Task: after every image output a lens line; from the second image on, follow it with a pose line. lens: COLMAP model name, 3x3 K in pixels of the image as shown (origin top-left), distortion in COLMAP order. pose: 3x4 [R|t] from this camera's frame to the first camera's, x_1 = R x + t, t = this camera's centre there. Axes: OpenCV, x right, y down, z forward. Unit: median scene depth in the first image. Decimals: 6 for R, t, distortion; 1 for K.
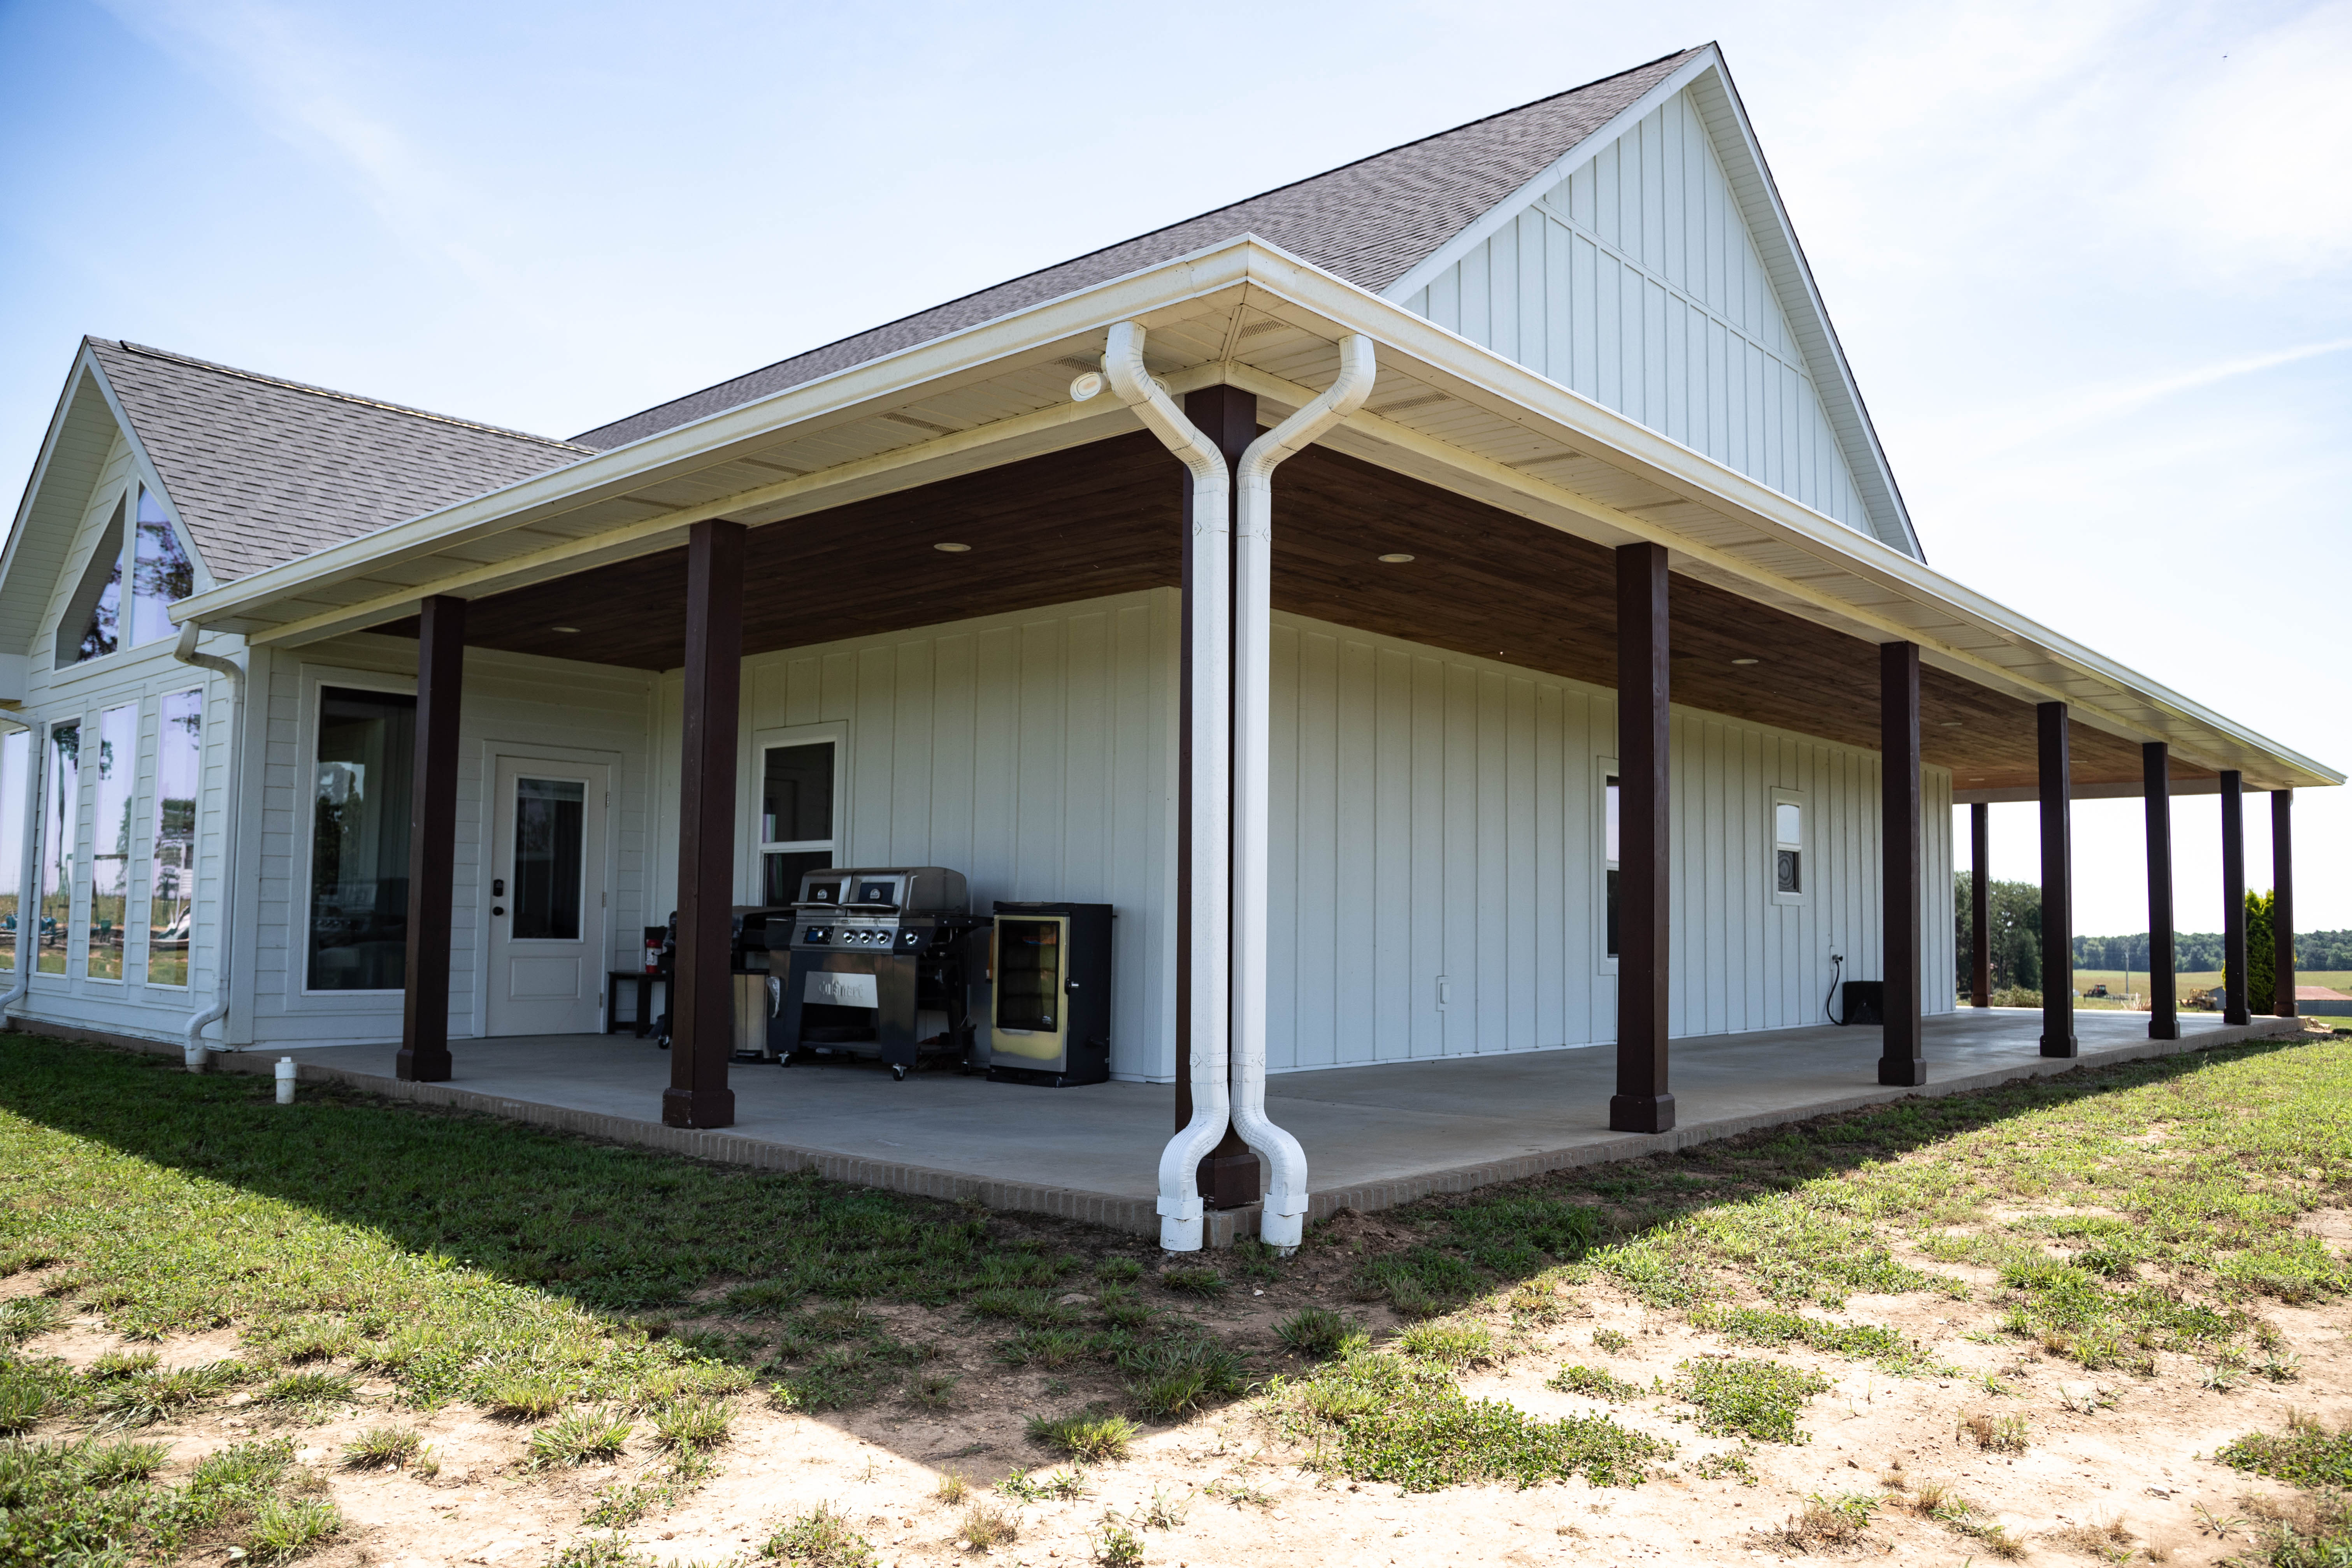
lens RADIAL K [[1836.2, 0, 1161.9], [0, 1836.2, 779.2], [0, 0, 1]] dist [-0.072585, -0.001160]
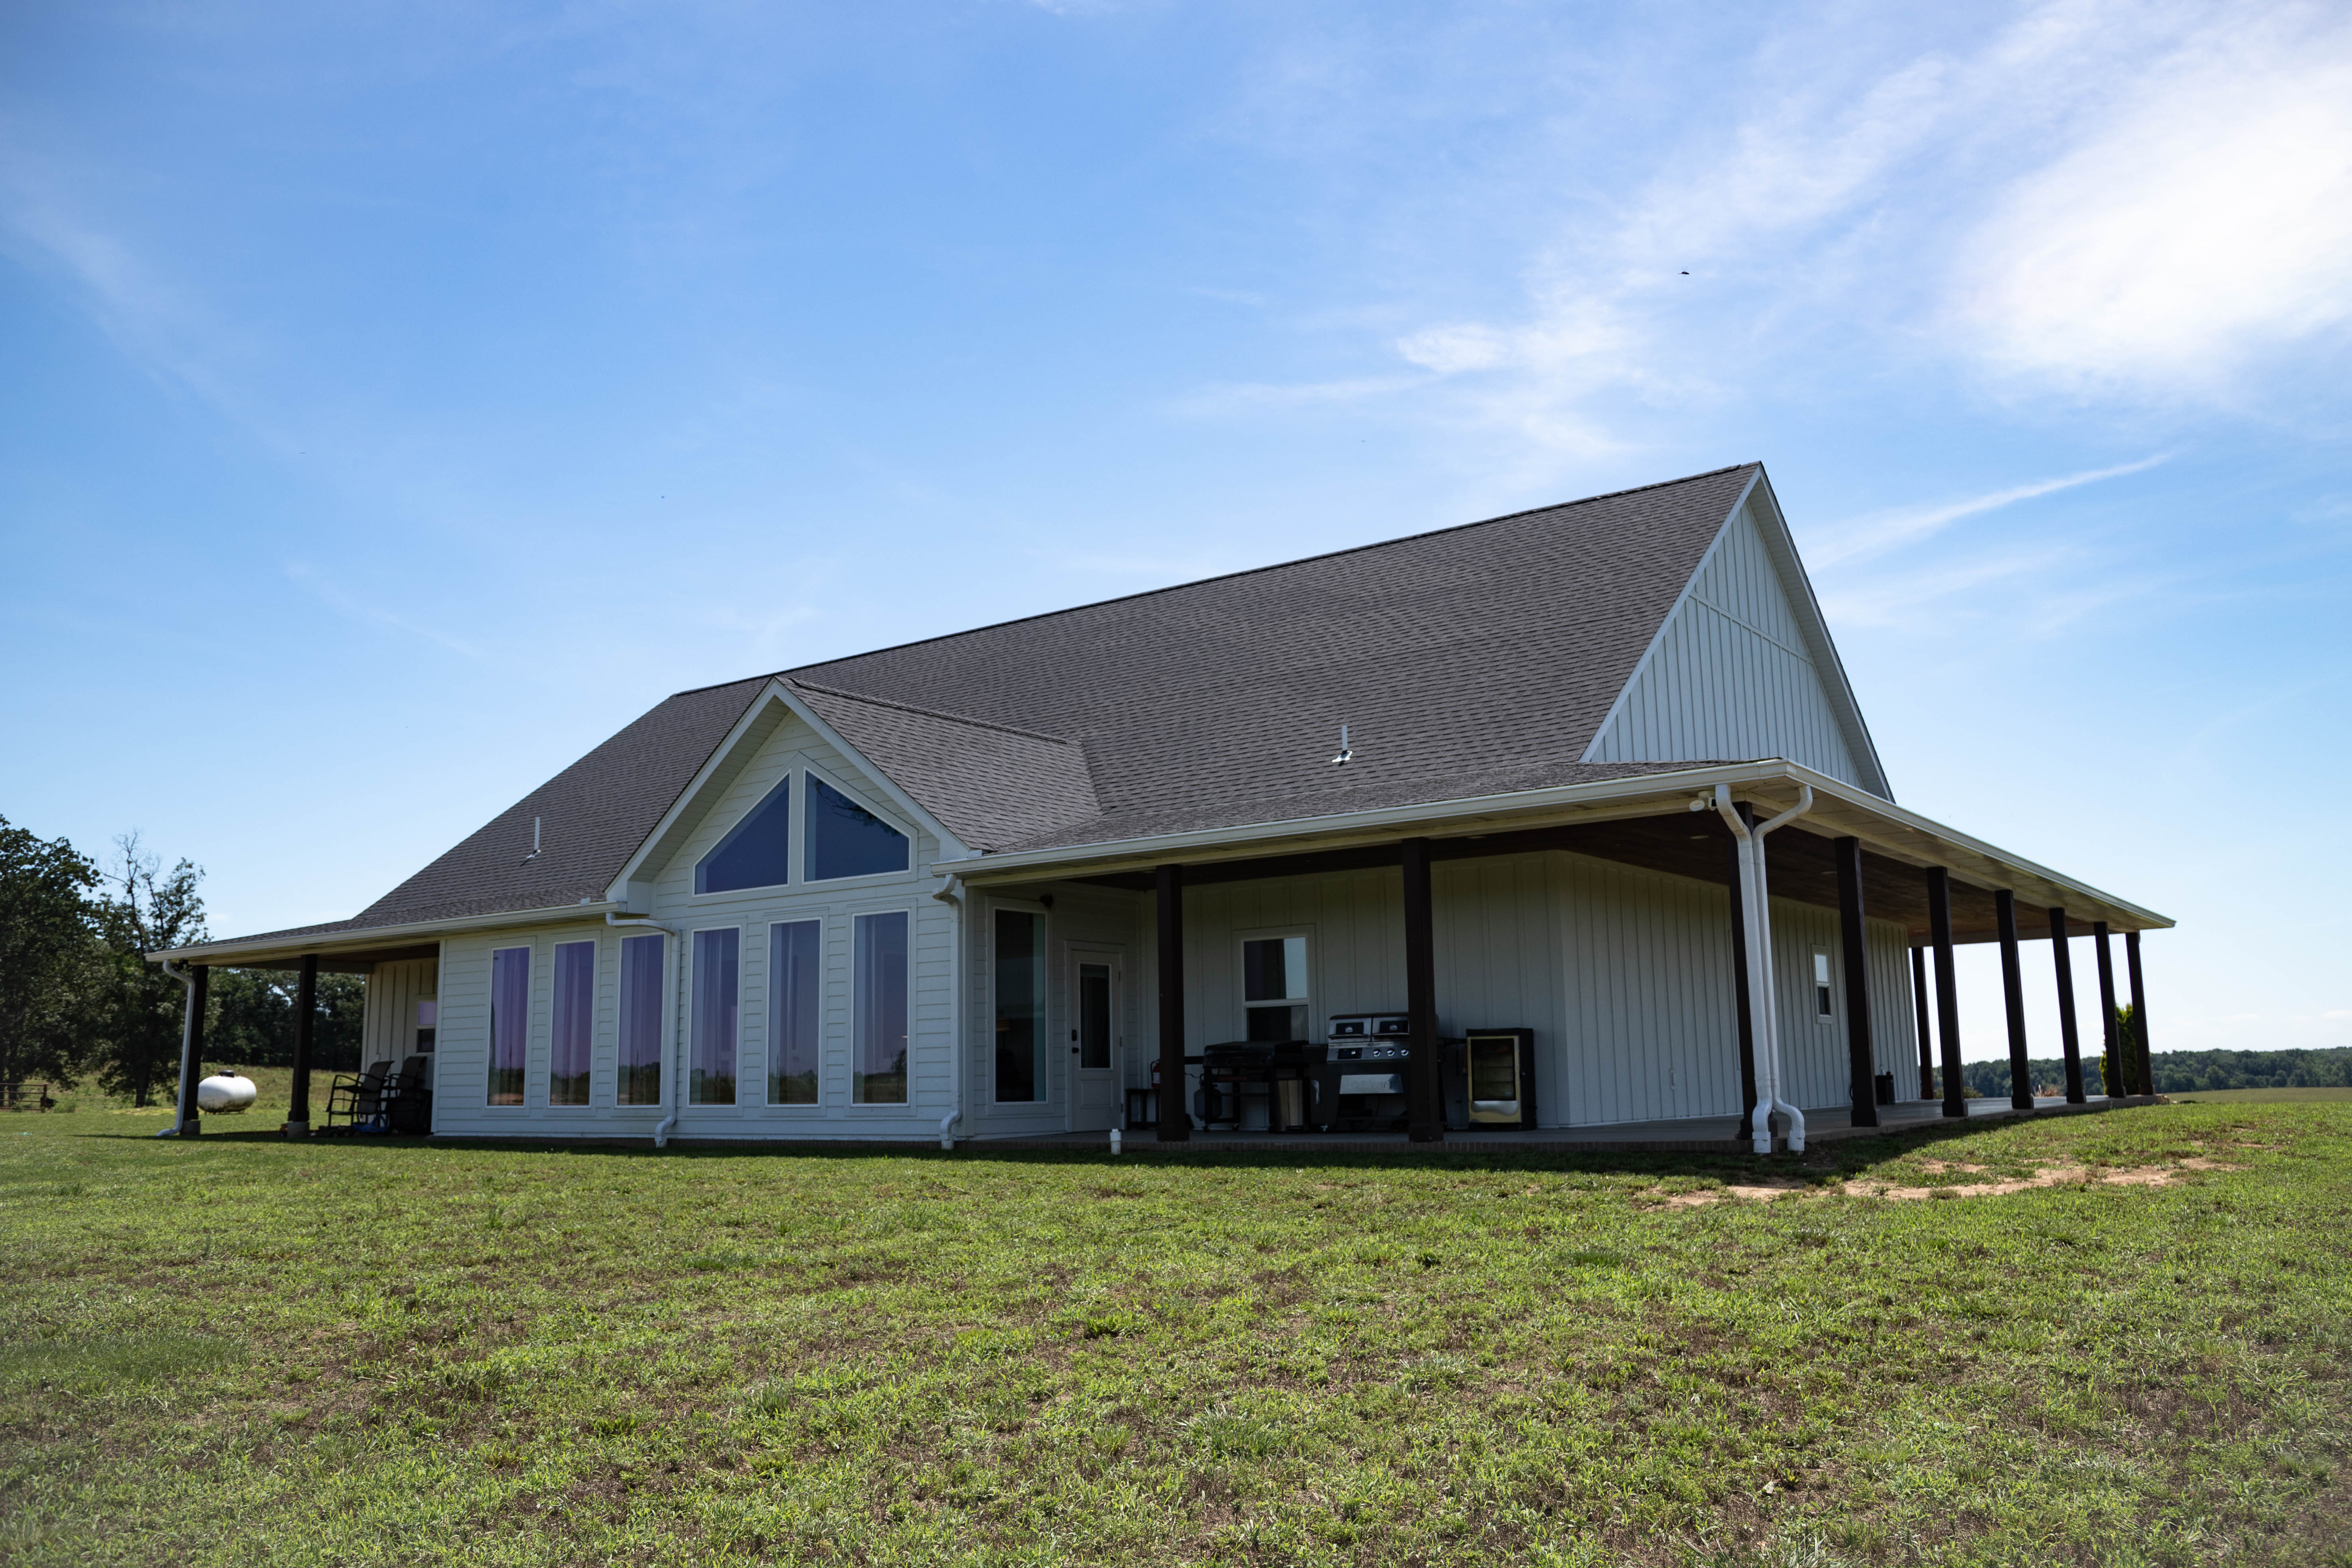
lens RADIAL K [[1836.1, 0, 1186.0], [0, 1836.1, 780.7], [0, 0, 1]] dist [-0.072585, -0.001160]
pose [[0.995588, -0.018756, 0.091943, -0.410852], [0.026298, 0.996325, -0.081522, -0.027726], [-0.090077, 0.083580, 0.992422, -0.593545]]
